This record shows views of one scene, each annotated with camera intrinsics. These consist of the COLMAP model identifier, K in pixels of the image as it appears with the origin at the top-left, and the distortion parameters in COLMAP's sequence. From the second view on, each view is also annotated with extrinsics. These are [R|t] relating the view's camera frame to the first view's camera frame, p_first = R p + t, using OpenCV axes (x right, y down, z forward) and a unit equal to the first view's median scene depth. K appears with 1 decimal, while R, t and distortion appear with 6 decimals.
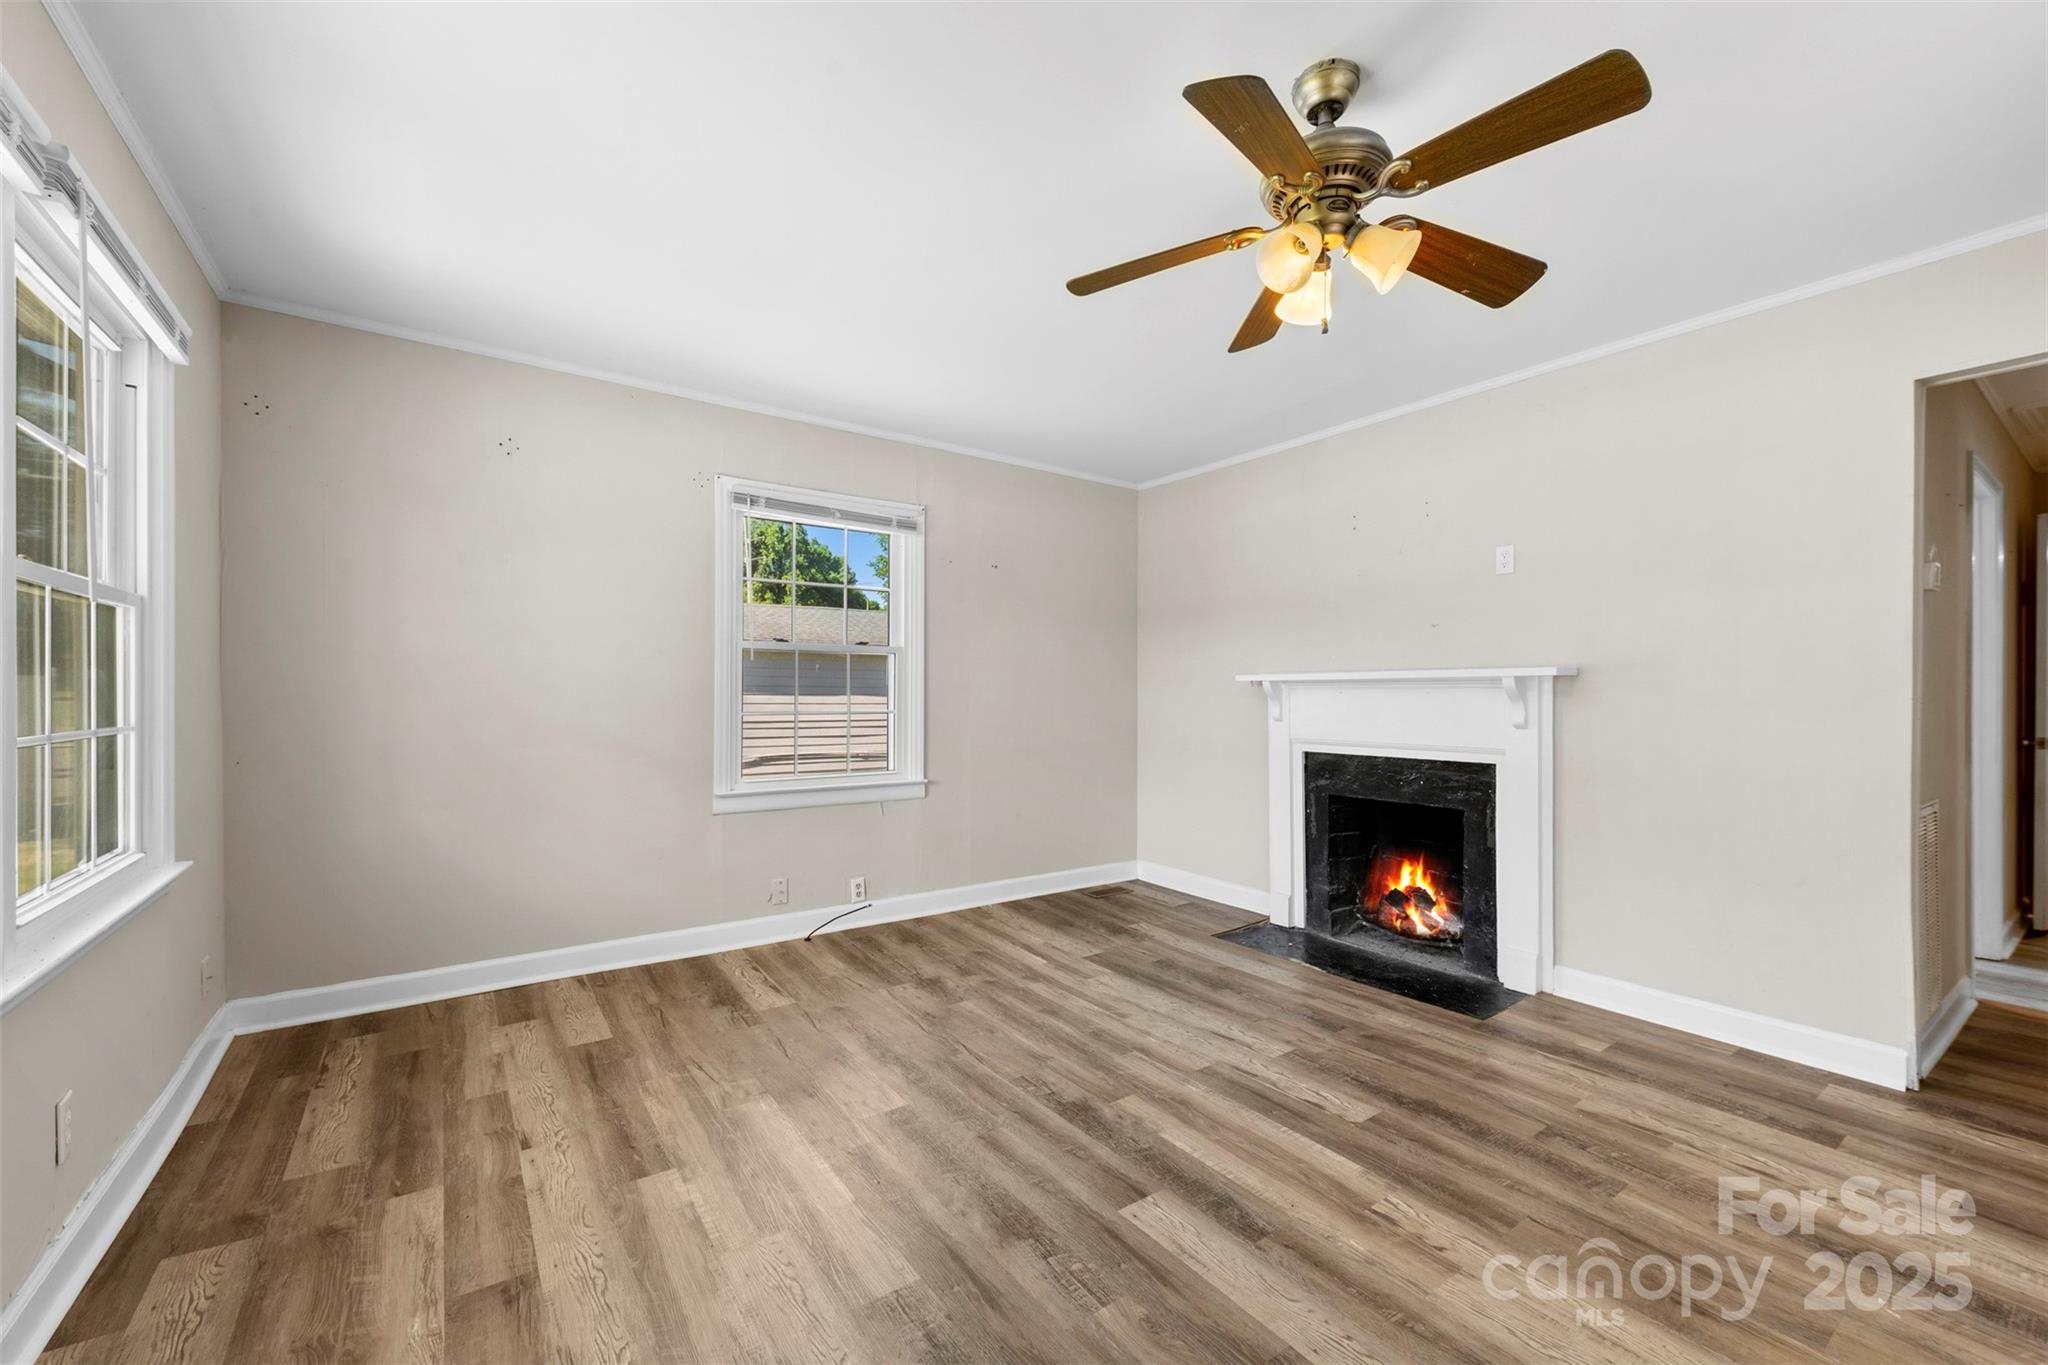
lens RADIAL K [[797.3, 0, 1048.9], [0, 797.3, 695.2], [0, 0, 1]] dist [0.007495, -0.004014]
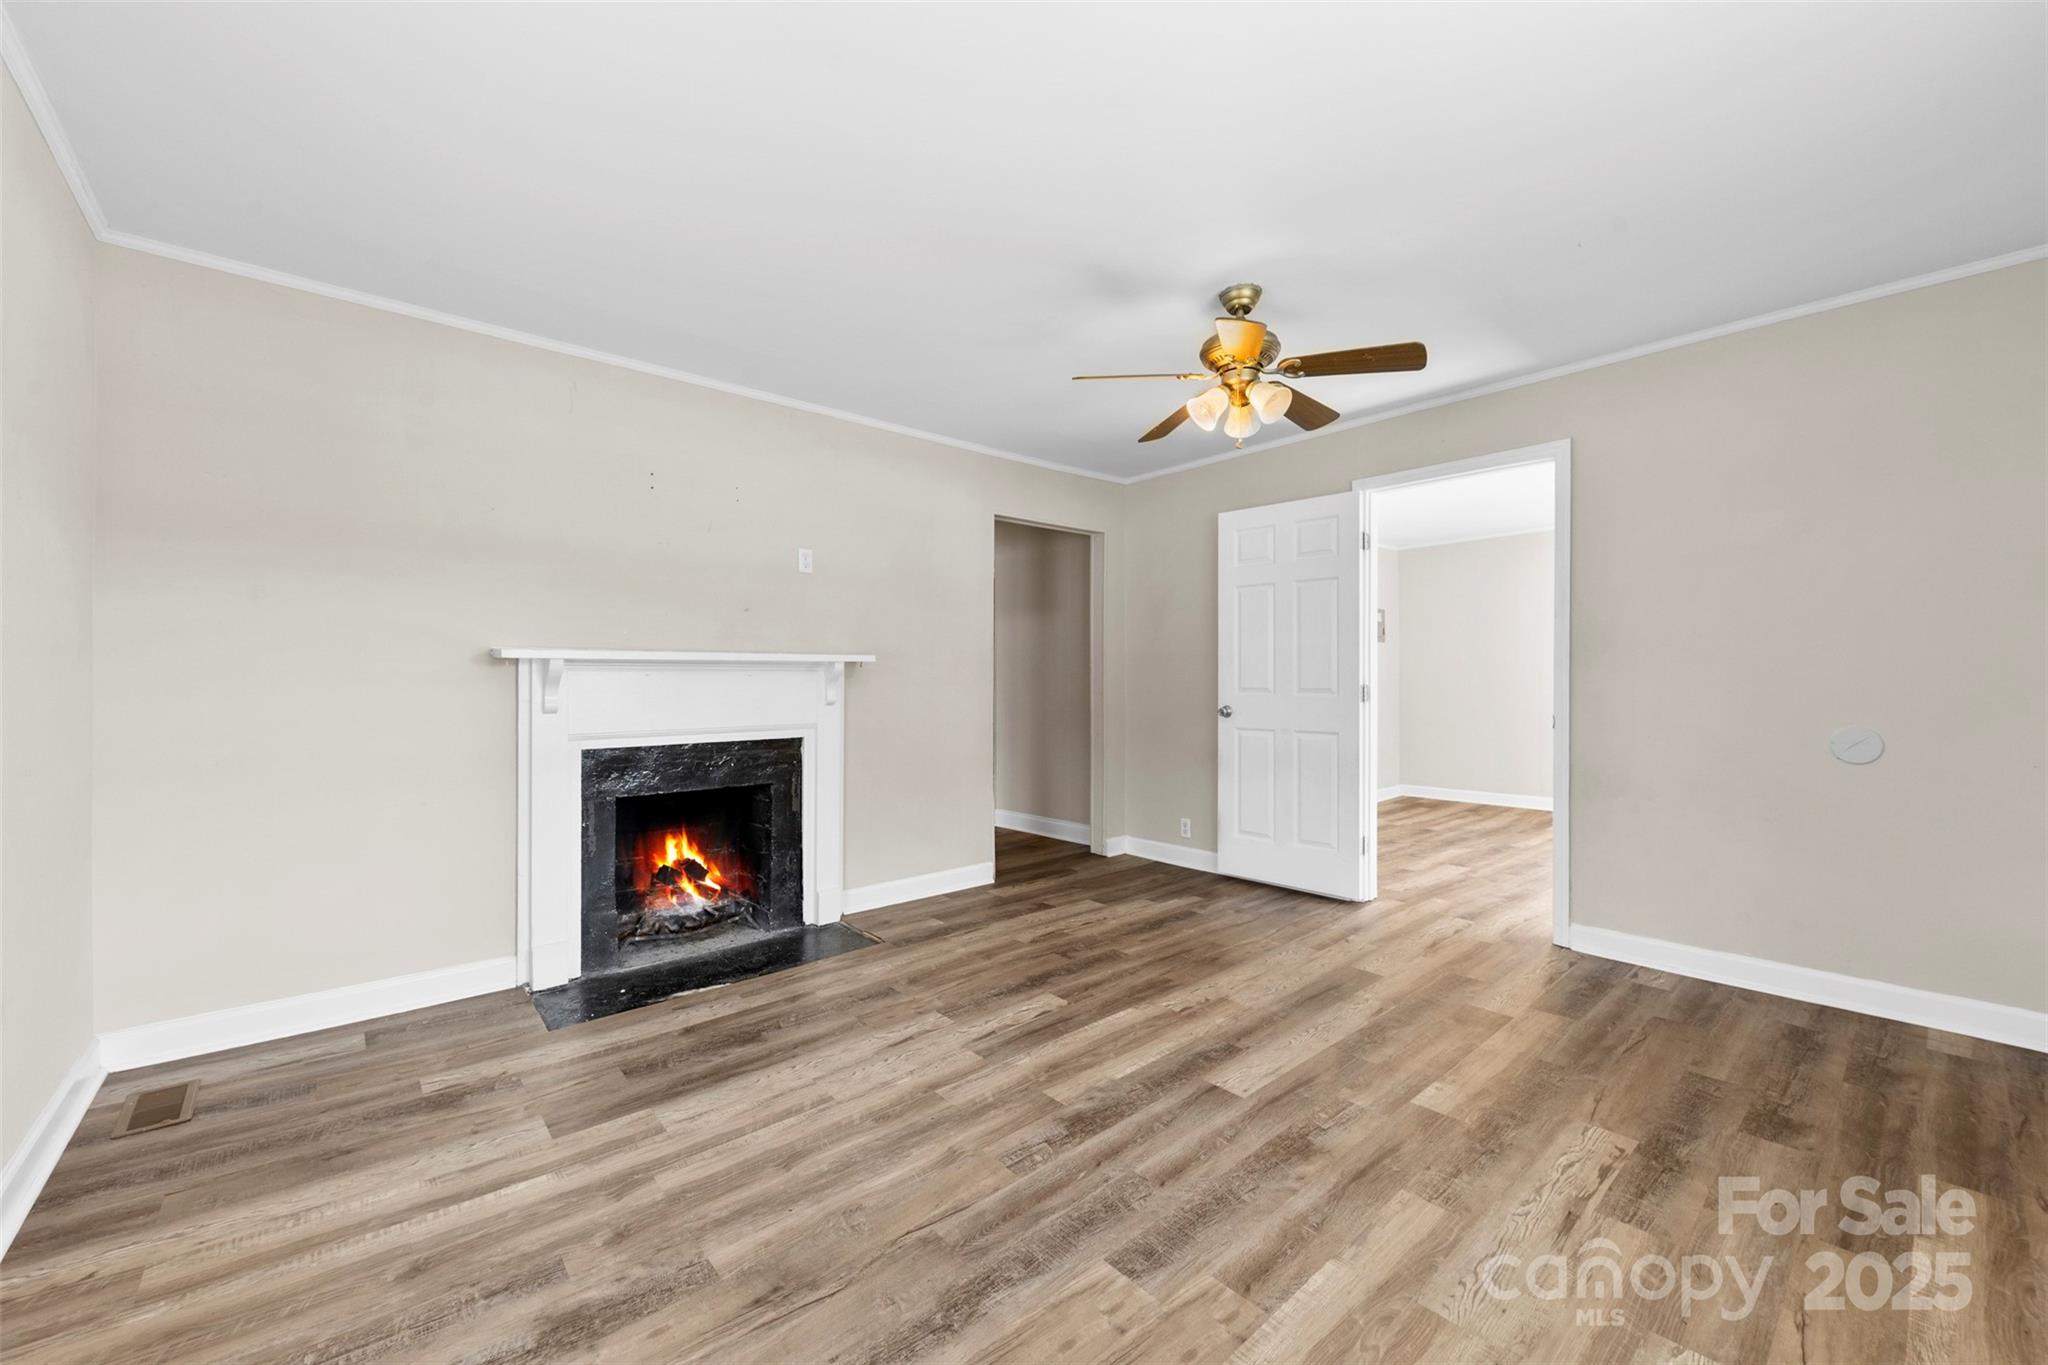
lens RADIAL K [[797.3, 0, 1014.1], [0, 797.3, 671.1], [0, 0, 1]] dist [0.007495, -0.004014]
pose [[-0.065413, 0.002987, 0.997854, -0.652058], [0.003477, 0.999990, -0.002765, -0.003394], [-0.997852, 0.003288, -0.065423, 0.835709]]
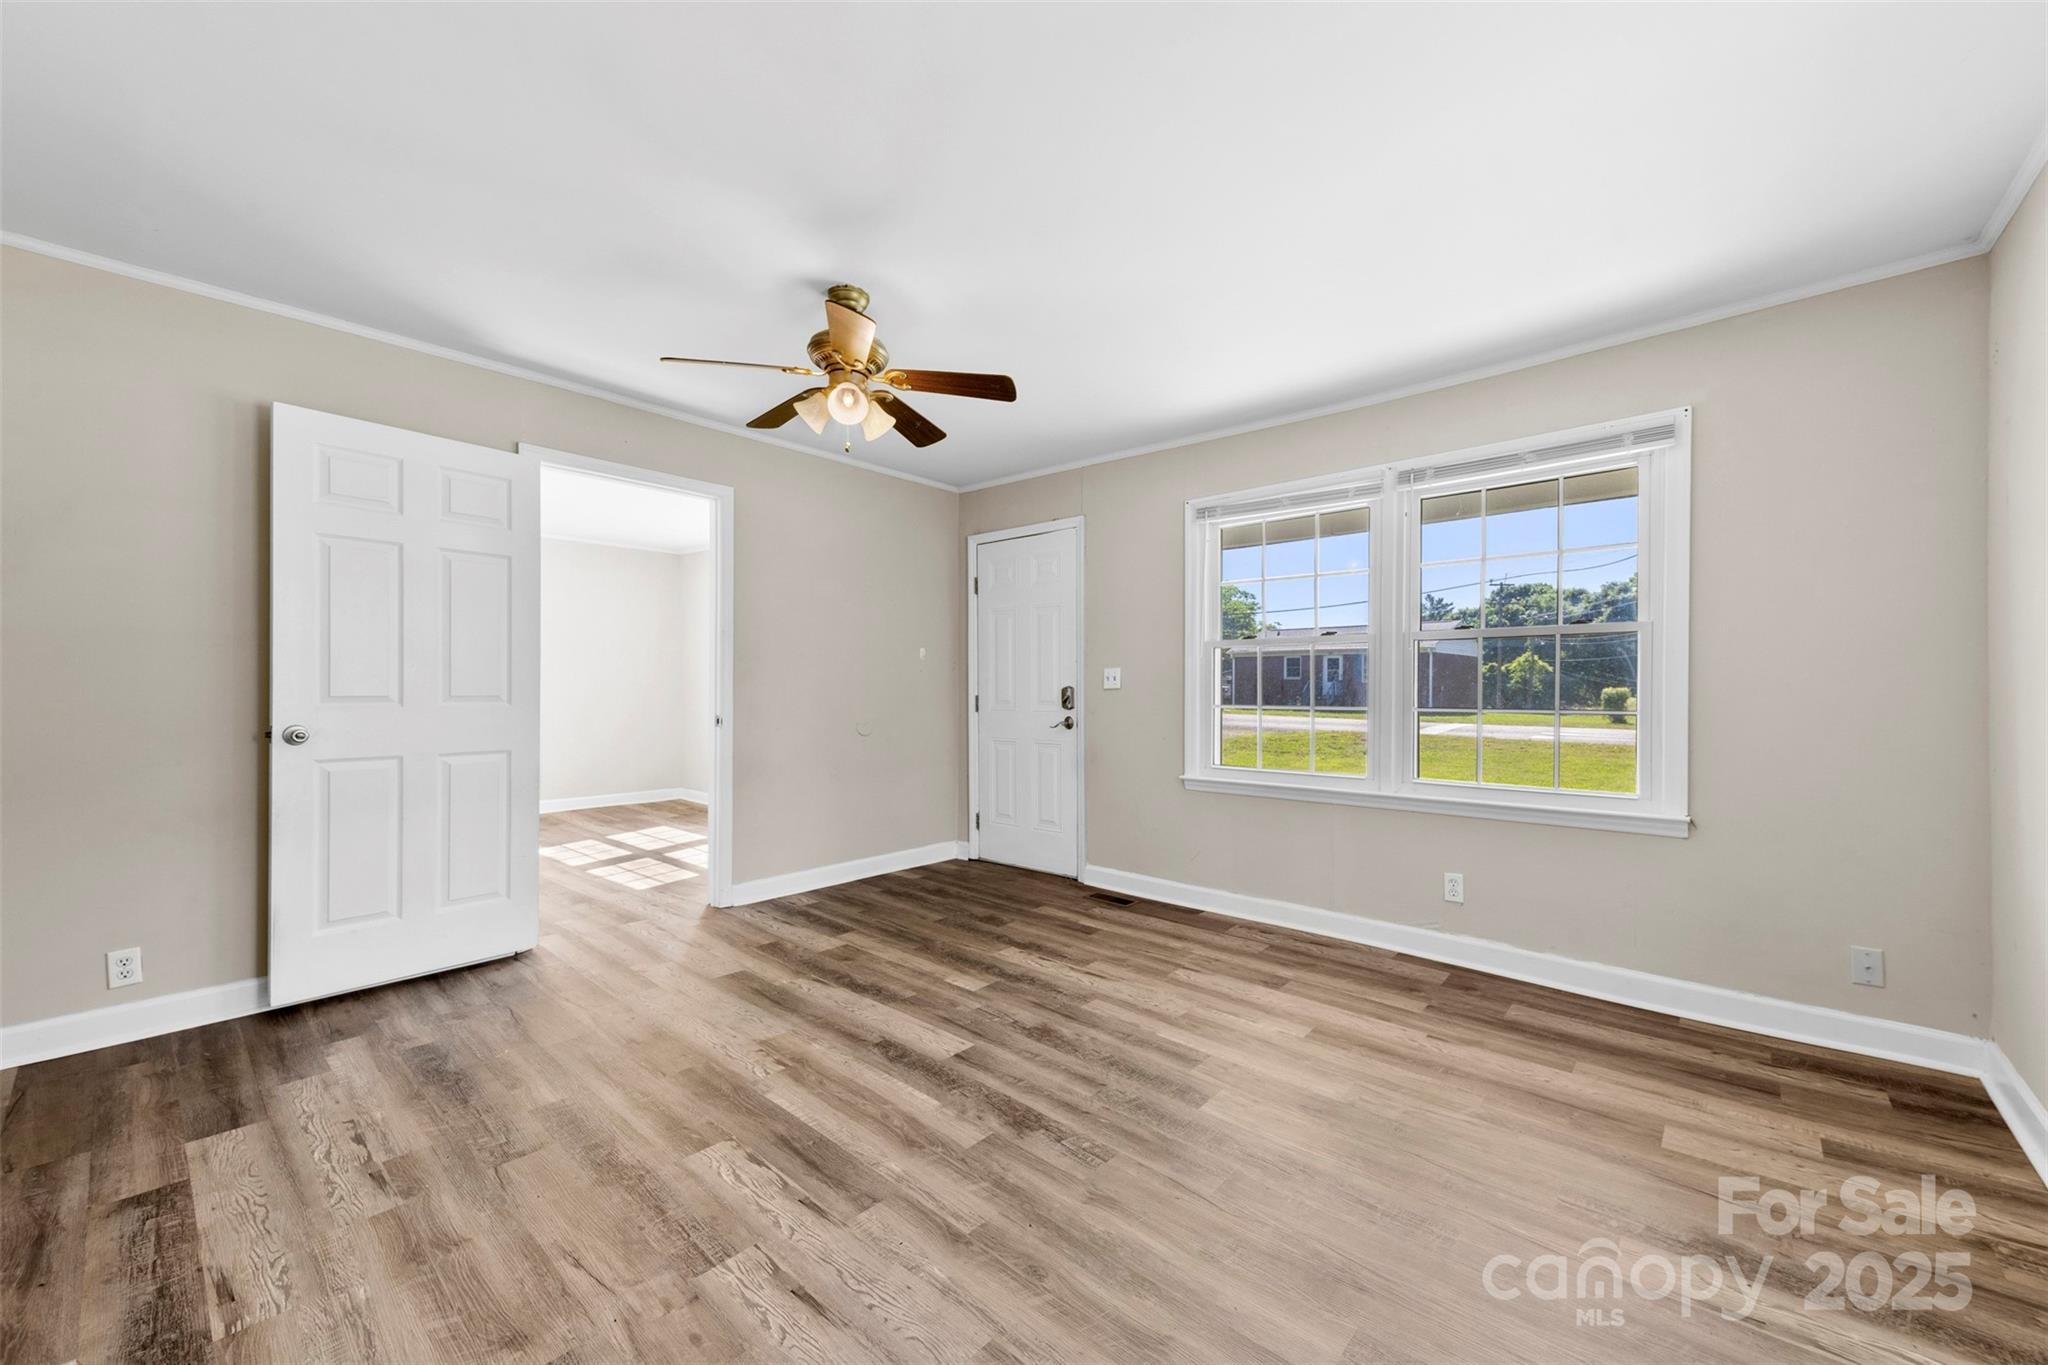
lens RADIAL K [[797.3, 0, 1042.2], [0, 797.3, 701.3], [0, 0, 1]] dist [0.007495, -0.004014]
pose [[-0.976471, -0.006260, -0.215557, 0.164094], [-0.010757, 0.999748, 0.019694, 0.000526], [0.215379, 0.021549, -0.976293, 1.409641]]
